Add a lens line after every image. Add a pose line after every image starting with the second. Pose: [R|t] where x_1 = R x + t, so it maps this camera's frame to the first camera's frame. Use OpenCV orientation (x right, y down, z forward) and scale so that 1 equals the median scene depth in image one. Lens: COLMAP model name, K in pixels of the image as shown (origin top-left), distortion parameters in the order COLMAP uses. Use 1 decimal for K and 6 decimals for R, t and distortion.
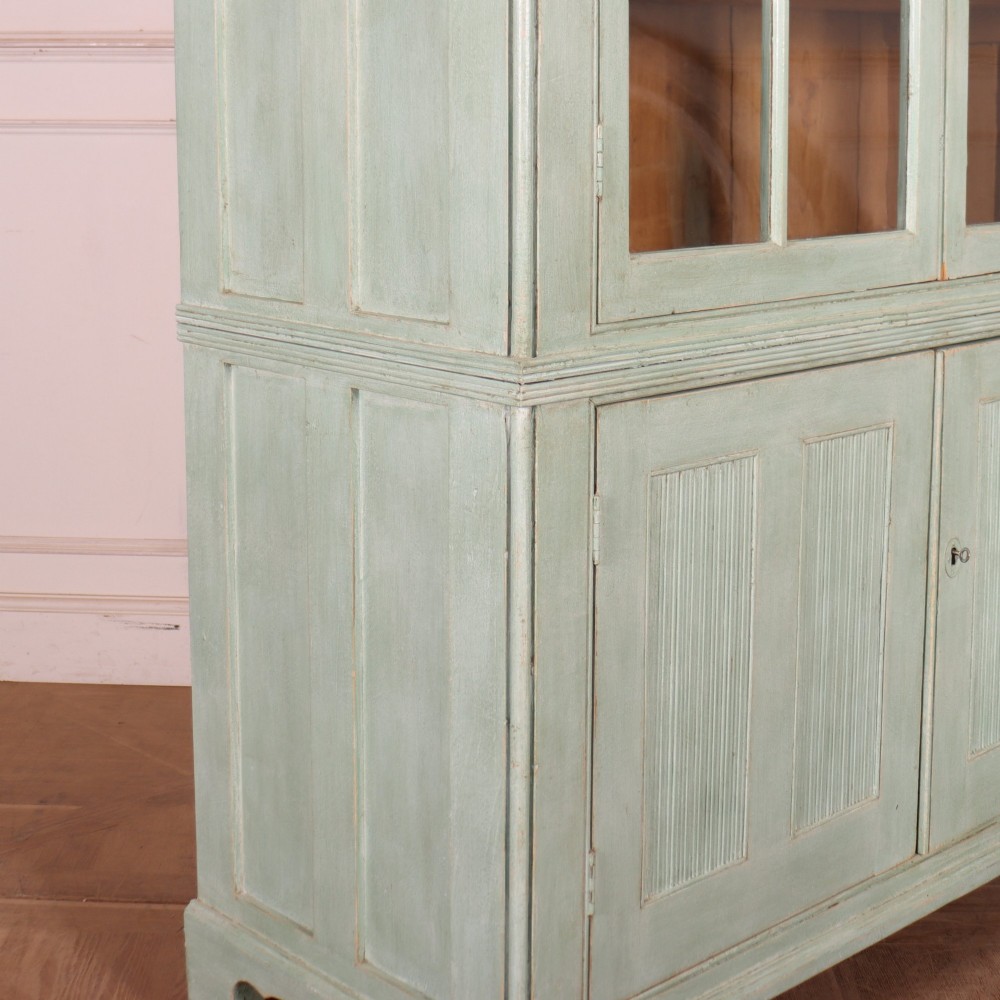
lens RADIAL K [[1823.9, 0, 456.4], [0, 1823.9, 310.0], [0, 0, 1]] dist [-0.140700, 0.000000]
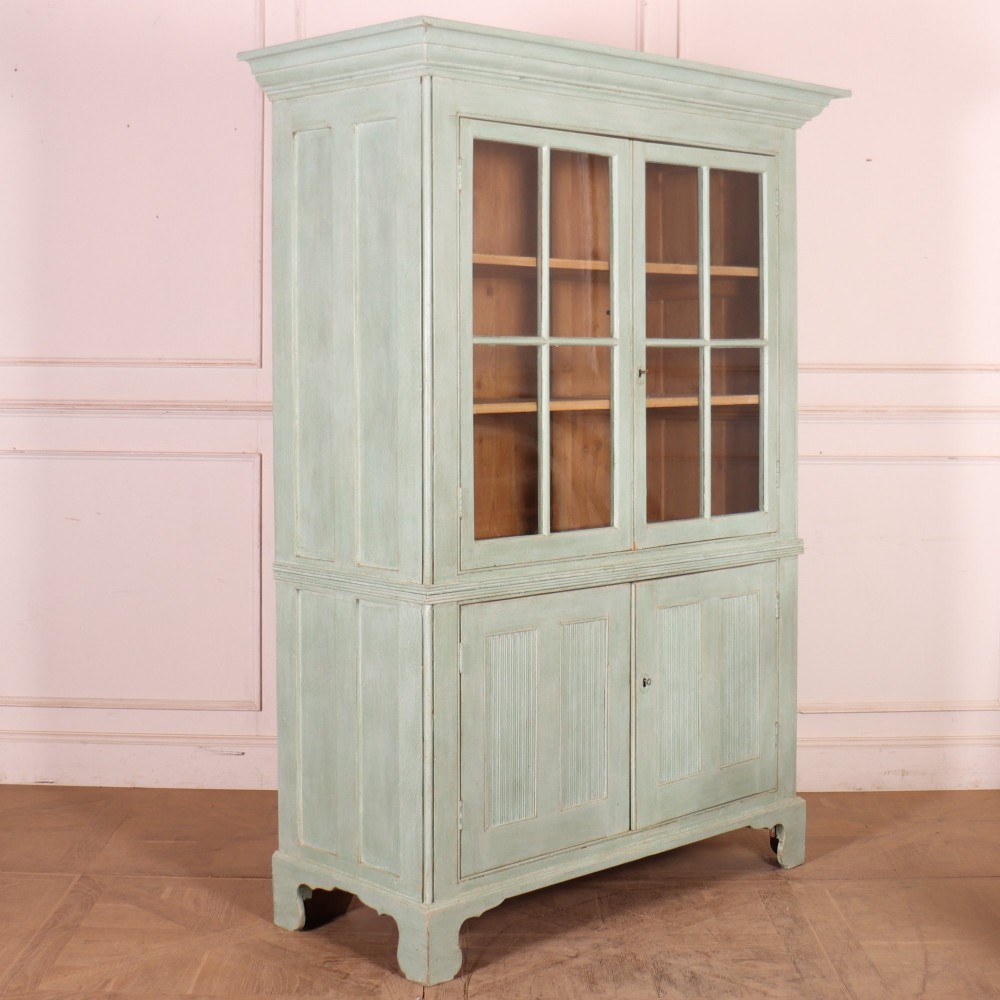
lens RADIAL K [[1823.9, 0, 494.6], [0, 1823.9, 462.7], [0, 0, 1]] dist [-0.140700, 0.000000]
pose [[0.999424, 0.000175, 0.033944, 0.036991], [0.001636, 0.998576, -0.053329, -0.005491], [-0.033905, 0.053354, 0.998000, -1.241485]]
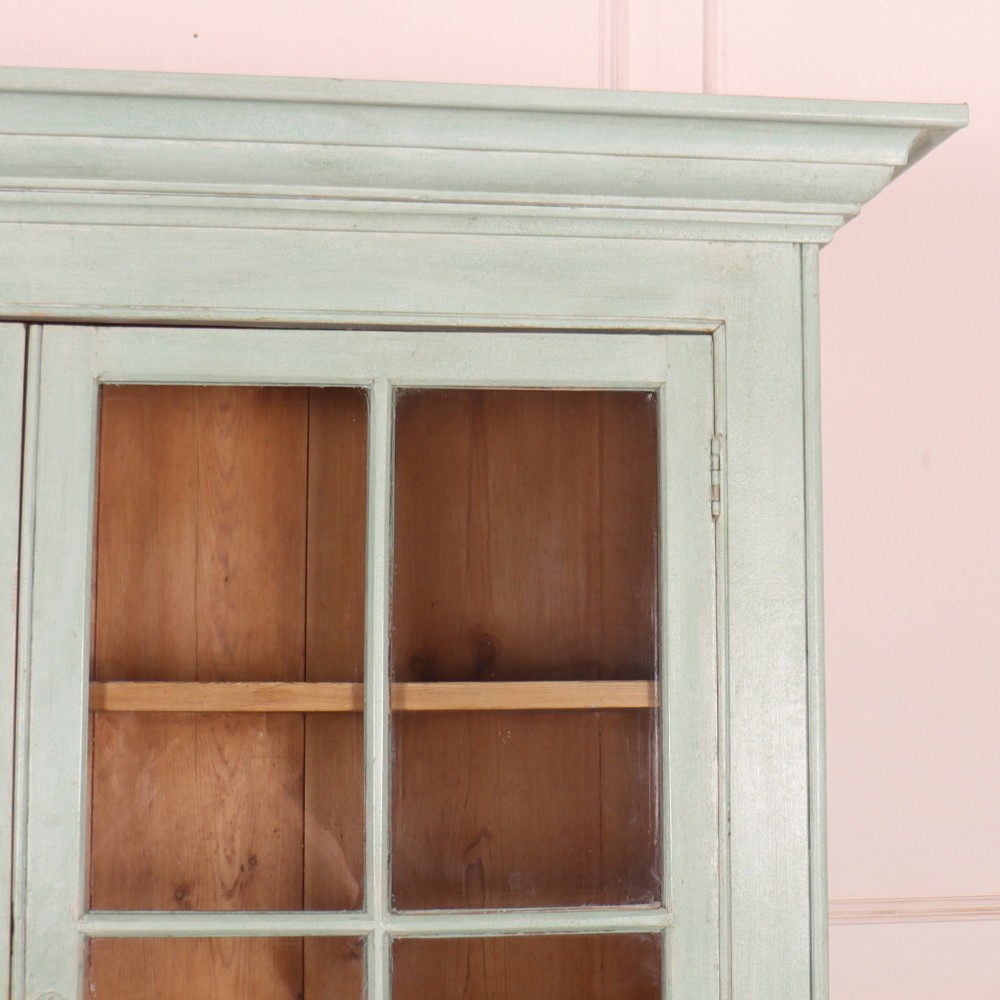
lens RADIAL K [[2197.9, 0, 550.5], [0, 2197.9, 399.8], [0, 0, 1]] dist [-0.151268, 0.000000]
pose [[0.820508, -0.064767, -0.567954, 1.015419], [-0.071361, 0.974183, -0.214184, -0.319358], [0.567163, 0.216270, 0.794704, 0.417250]]
